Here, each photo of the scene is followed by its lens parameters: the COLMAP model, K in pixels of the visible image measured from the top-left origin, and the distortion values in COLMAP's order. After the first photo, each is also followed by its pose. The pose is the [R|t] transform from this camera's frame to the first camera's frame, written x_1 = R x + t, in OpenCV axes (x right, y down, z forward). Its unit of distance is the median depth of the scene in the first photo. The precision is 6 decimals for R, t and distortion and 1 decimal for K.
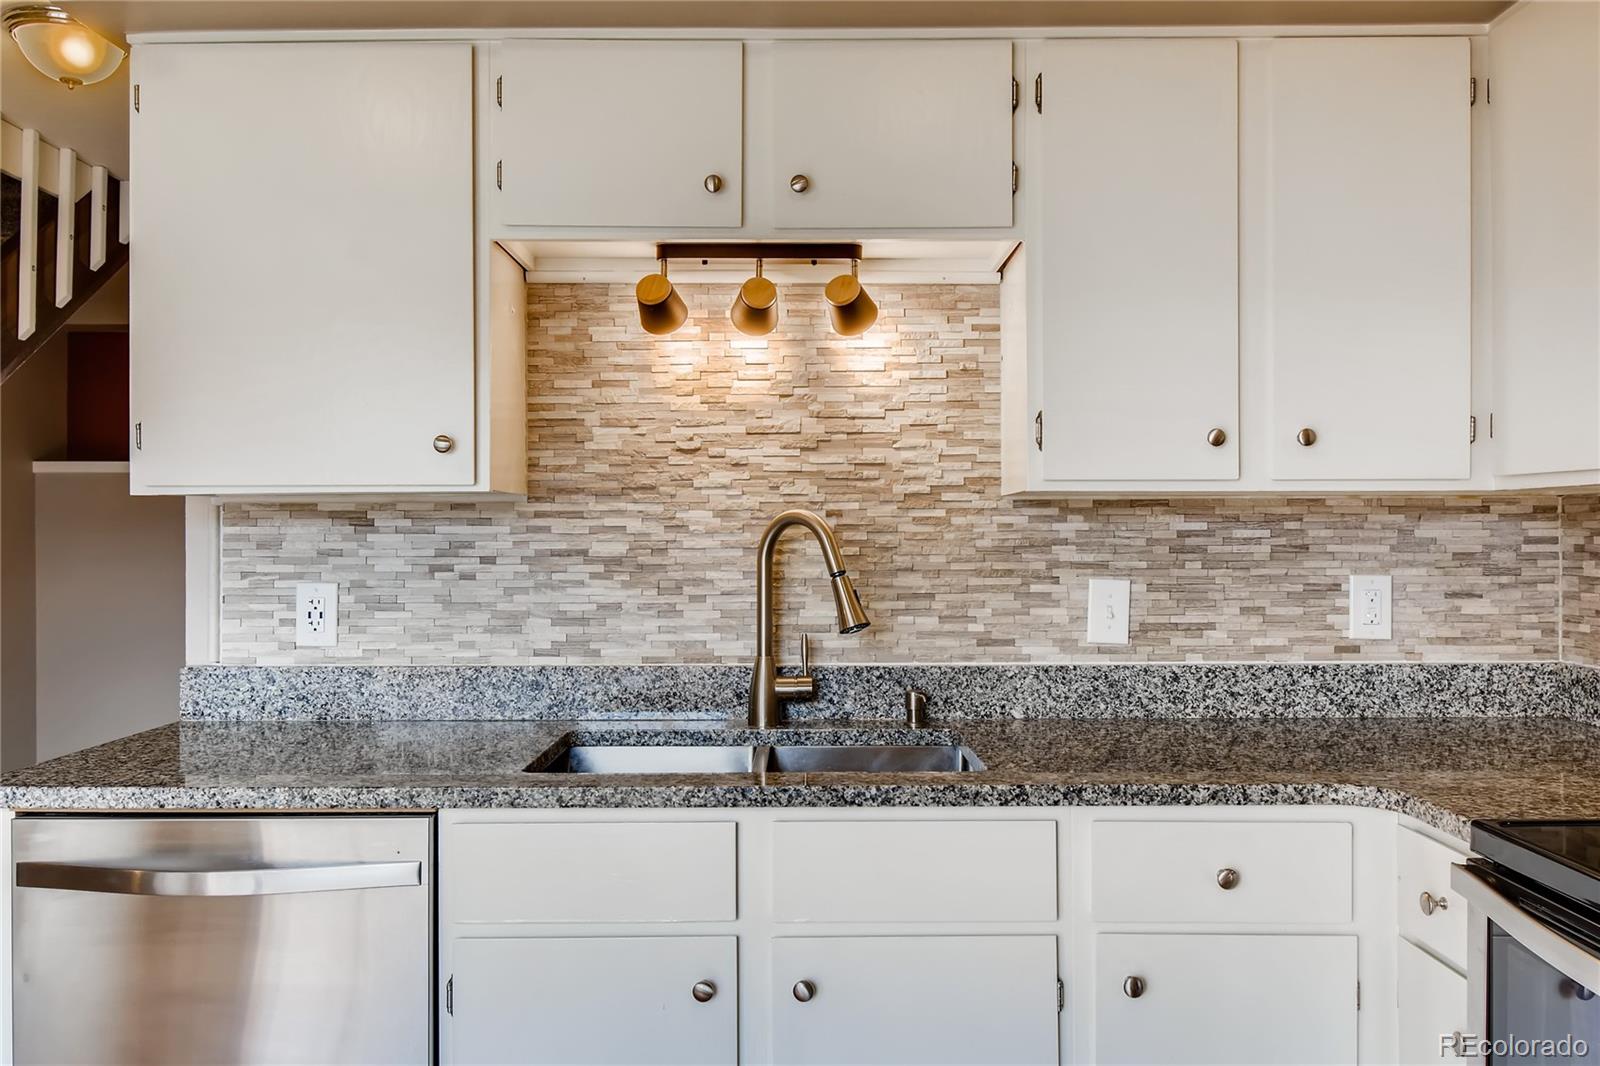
lens RADIAL K [[1218.7, 0, 800.0], [0, 1218.7, 533.0], [0, 0, 1]] dist [0.028645, -0.002680]
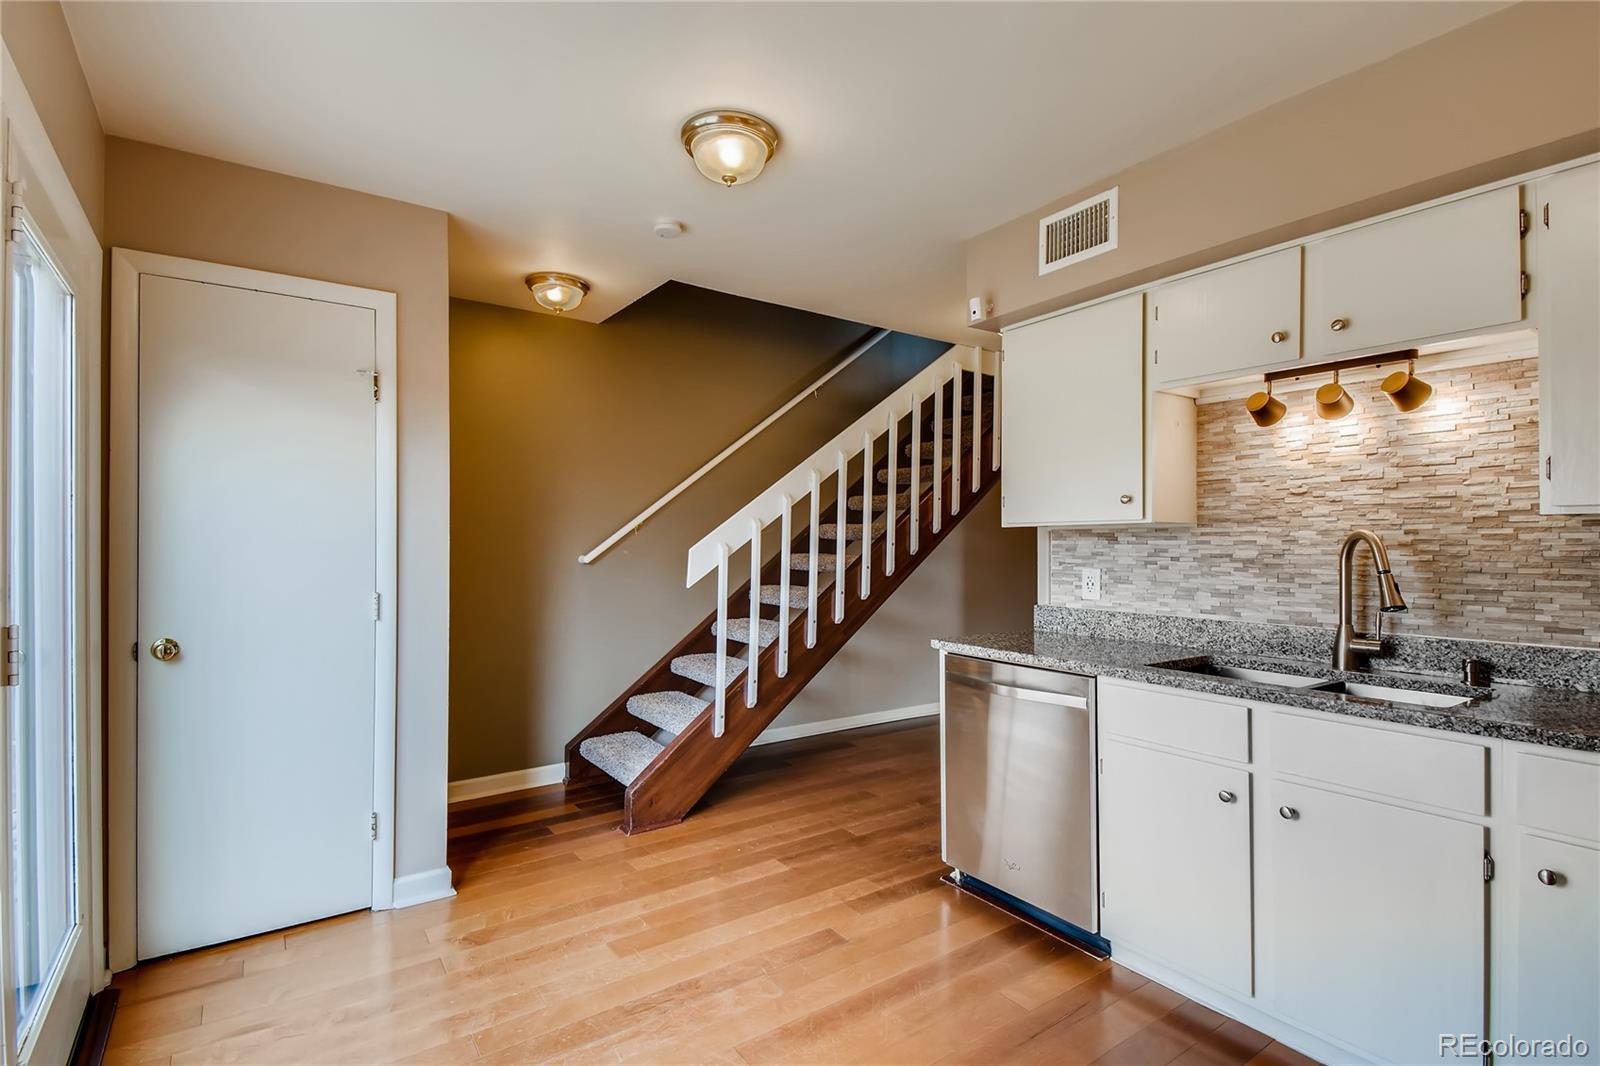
lens RADIAL K [[755.3, 0, 805.7], [0, 755.3, 544.1], [0, 0, 1]] dist [0.067952, -0.039575]
pose [[0.590999, 0.004027, -0.806662, 0.349156], [-0.004072, 0.999990, 0.002008, -0.000300], [0.806662, 0.002098, 0.591010, -0.132596]]
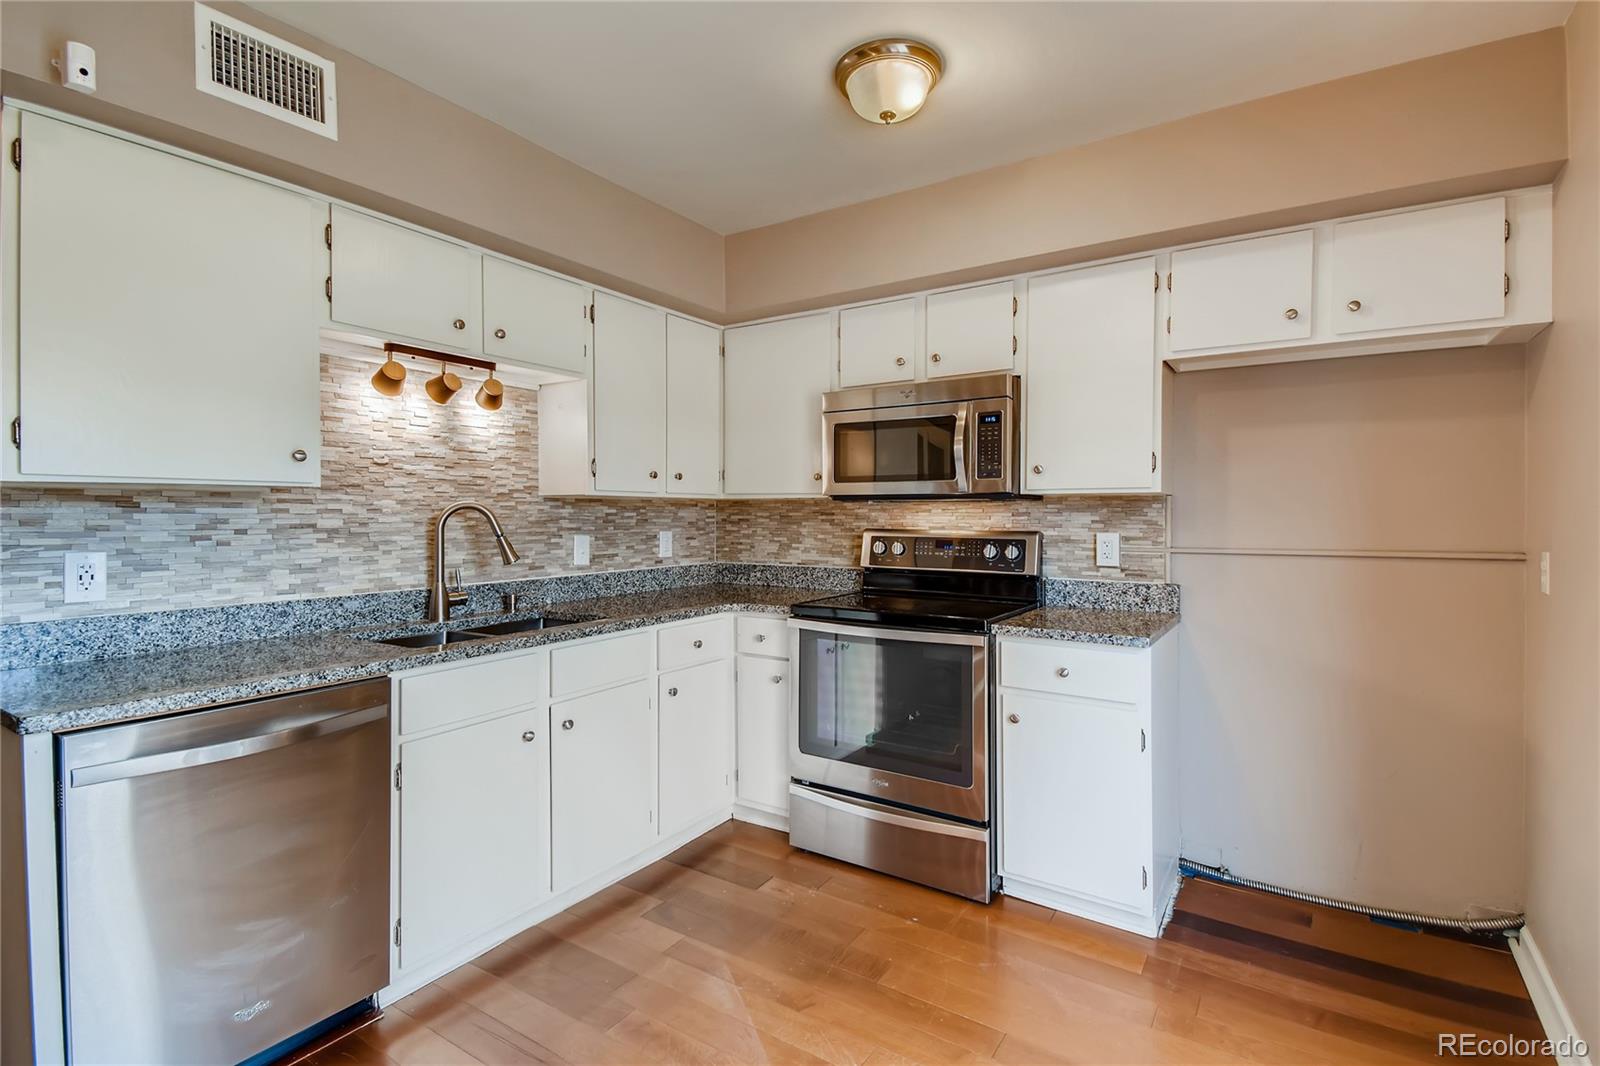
lens RADIAL K [[752.2, 0, 800.0], [0, 752.2, 533.0], [0, 0, 1]] dist [-0.000184, -0.000628]
pose [[0.539351, -0.019121, 0.841864, -0.654867], [-0.000466, 0.999735, 0.023006, 0.002839], [-0.842081, -0.012800, 0.539199, -0.041954]]
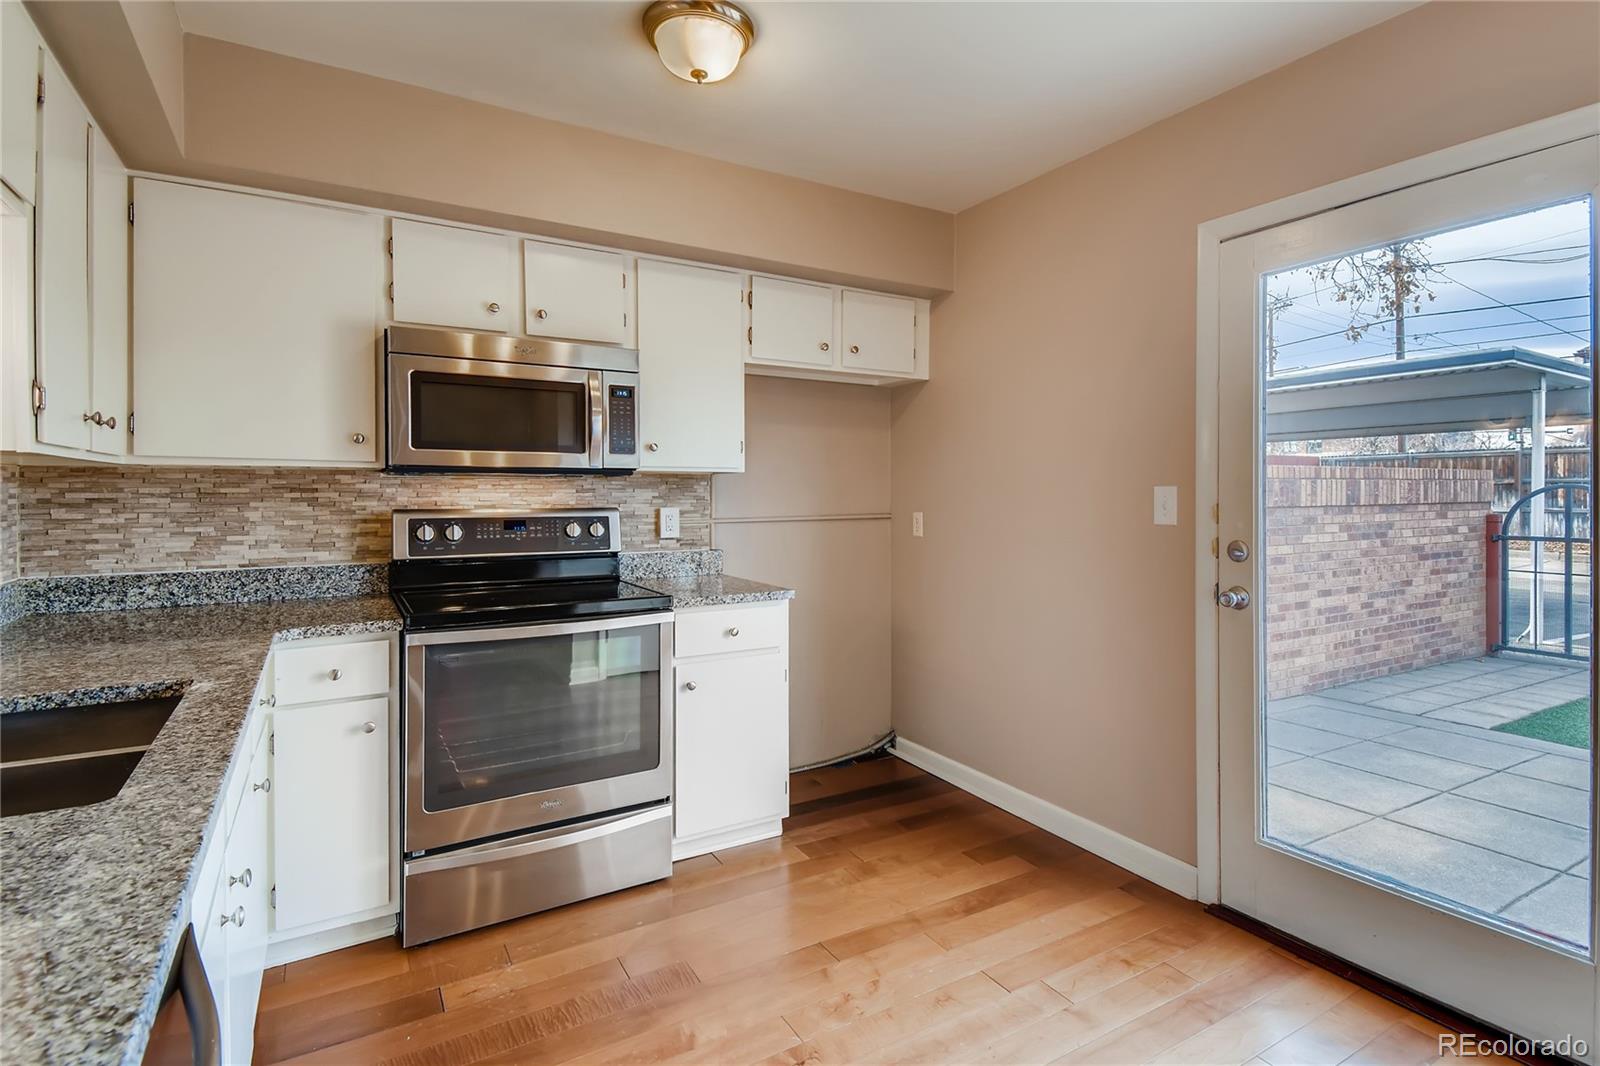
lens RADIAL K [[784.1, 0, 798.3], [0, 784.1, 501.7], [0, 0, 1]] dist [0.000379, -0.000276]
pose [[-0.537788, -0.009729, 0.843024, -0.655885], [0.002081, 0.999915, 0.012868, 0.002743], [-0.843078, 0.008674, -0.537722, 0.704610]]
